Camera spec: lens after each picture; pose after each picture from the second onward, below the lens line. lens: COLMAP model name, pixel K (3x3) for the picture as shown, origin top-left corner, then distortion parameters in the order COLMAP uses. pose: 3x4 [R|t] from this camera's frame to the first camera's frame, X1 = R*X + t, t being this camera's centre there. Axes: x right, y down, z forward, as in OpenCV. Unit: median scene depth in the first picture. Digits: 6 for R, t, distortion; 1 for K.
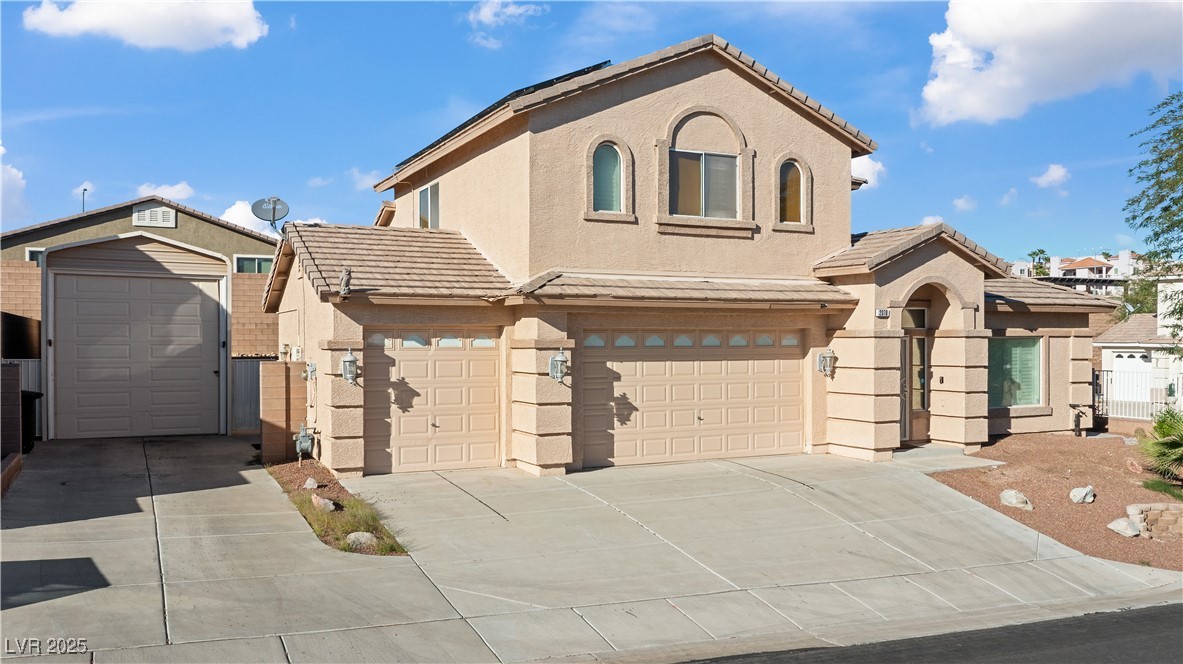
lens RADIAL K [[956.3, 0, 589.1], [0, 956.3, 346.7], [0, 0, 1]] dist [-0.015030, -0.000037]
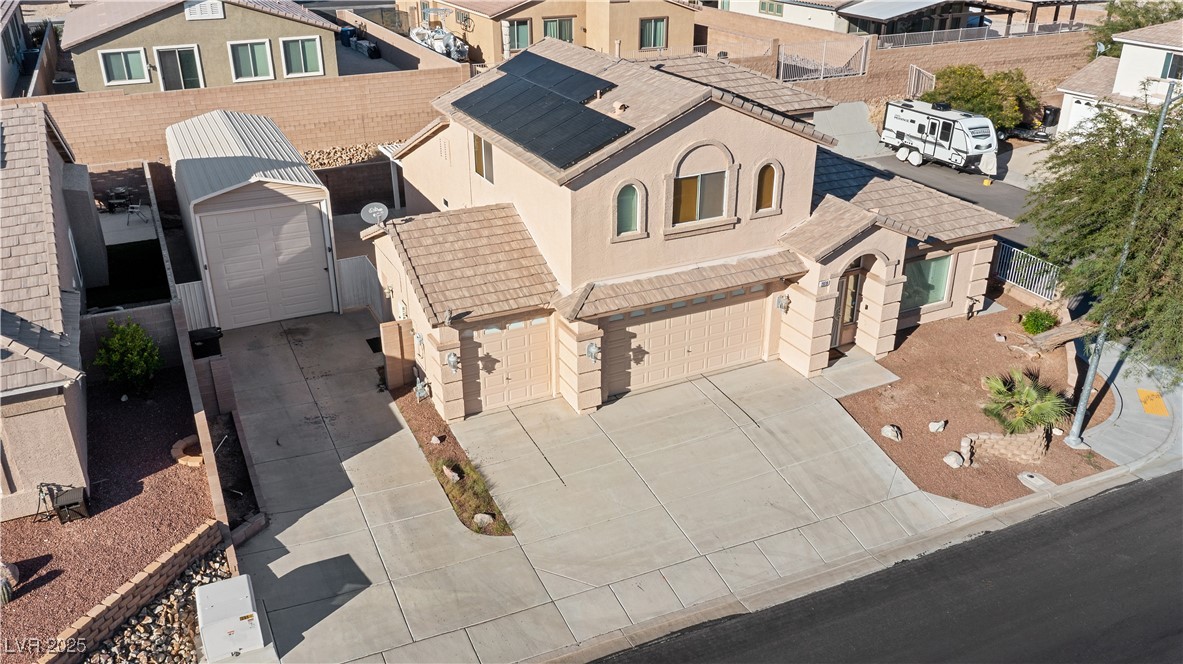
lens RADIAL K [[937.1, 0, 592.1], [0, 937.1, 326.2], [0, 0, 1]] dist [-0.016817, 0.002181]
pose [[0.999998, 0.000717, 0.001687, -0.031632], [-0.001356, 0.908844, 0.417134, -0.554568], [-0.001234, -0.417136, 0.908843, -0.262342]]
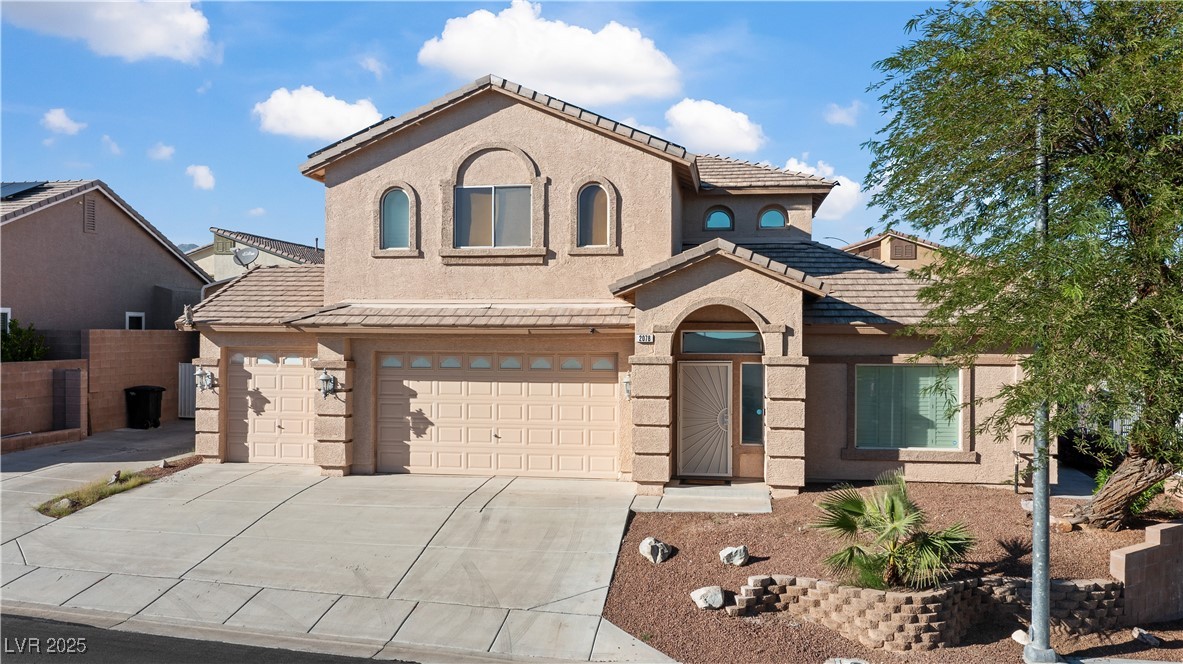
lens RADIAL K [[943.2, 0, 590.9], [0, 943.2, 335.7], [0, 0, 1]] dist [-0.014525, -0.002609]
pose [[0.822422, 0.007245, -0.568832, 0.811504], [-0.011000, 0.999934, -0.003168, -0.035197], [0.568771, 0.008862, 0.822448, 0.203046]]
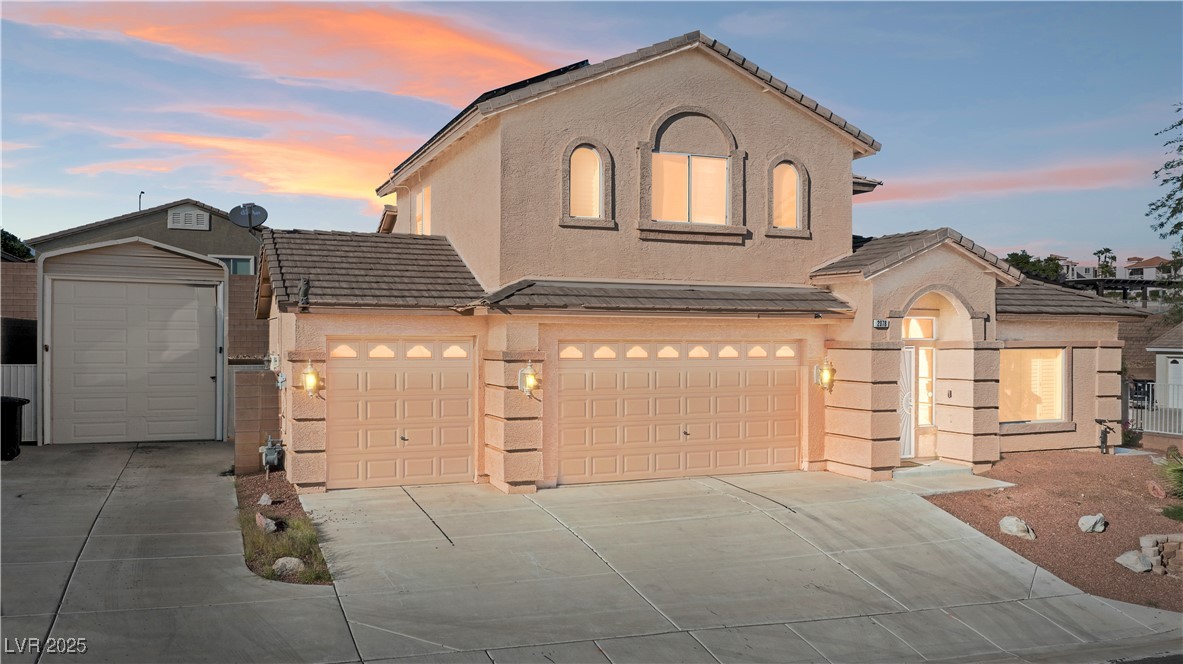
lens RADIAL K [[943.2, 0, 590.9], [0, 943.2, 335.7], [0, 0, 1]] dist [-0.014525, -0.002609]
pose [[0.997965, 0.005220, -0.063552, 0.082142], [-0.005741, 0.999951, -0.008018, -0.014508], [0.063507, 0.008367, 0.997946, 0.054921]]
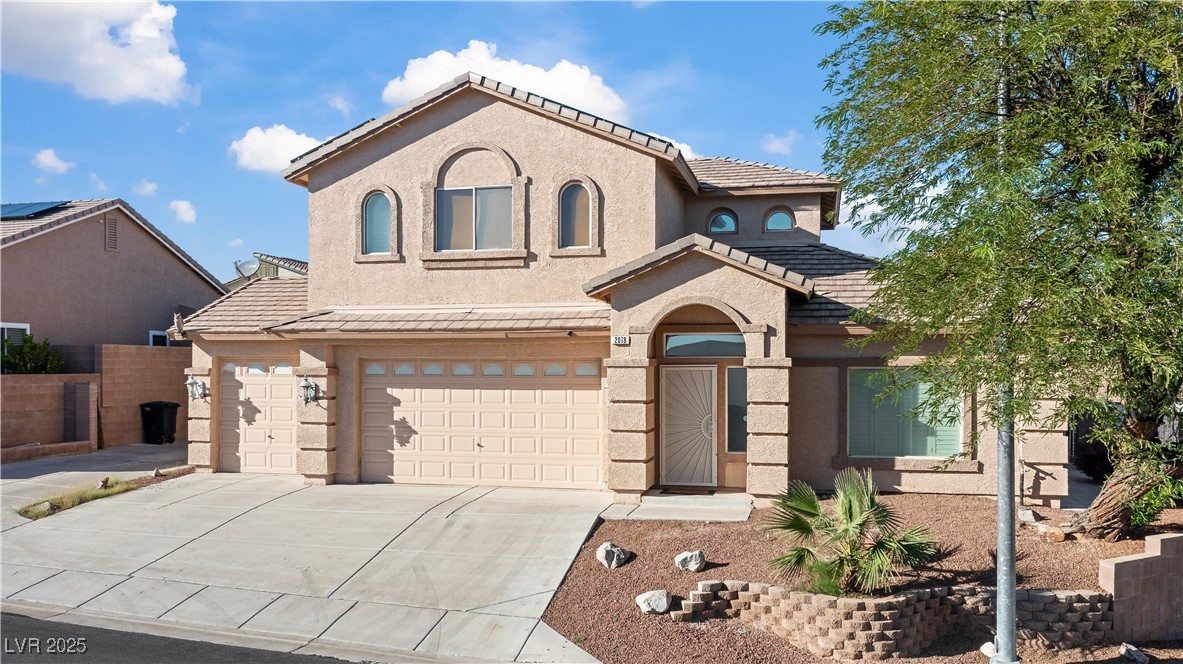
lens RADIAL K [[966.7, 0, 586.9], [0, 966.7, 372.3], [0, 0, 1]] dist [-0.014212, -0.003644]
pose [[0.771137, 0.006176, -0.636640, 0.884805], [-0.008579, 0.999963, -0.000690, -0.003858], [0.636612, 0.005994, 0.771161, 0.276164]]
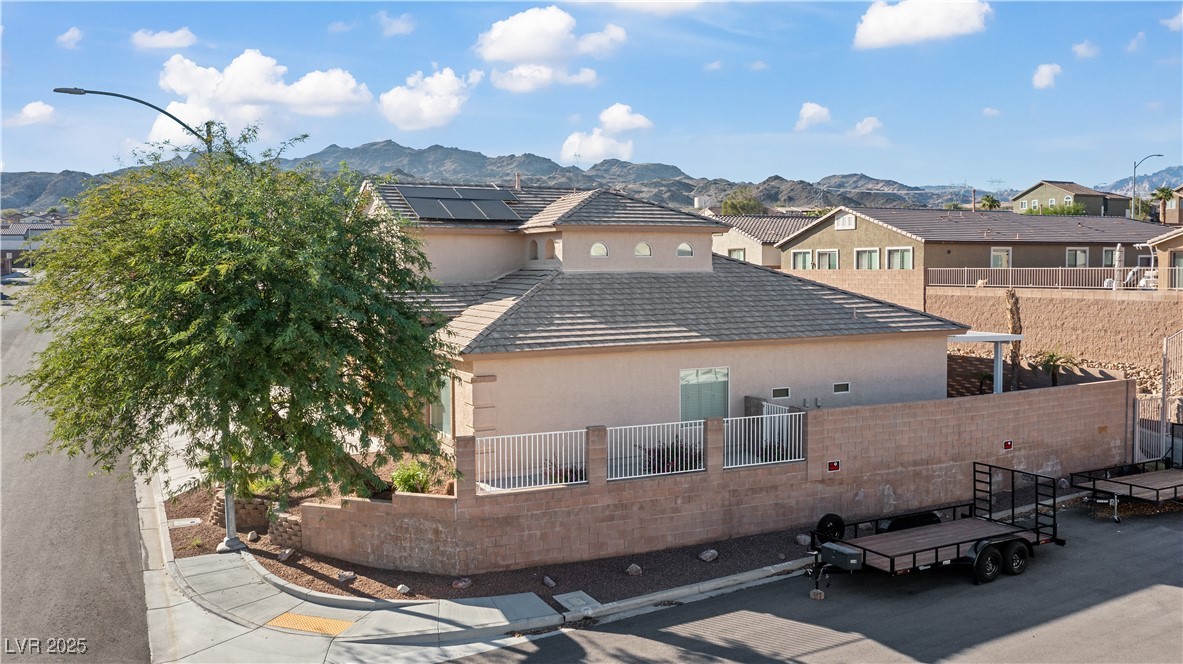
lens RADIAL K [[961.7, 0, 595.0], [0, 961.7, 311.2], [0, 0, 1]] dist [-0.016226, -0.001533]
pose [[0.012621, 0.049510, -0.998694, 1.920722], [-0.001827, 0.998773, 0.049491, -0.170884], [0.999919, 0.001200, 0.012695, 1.394497]]
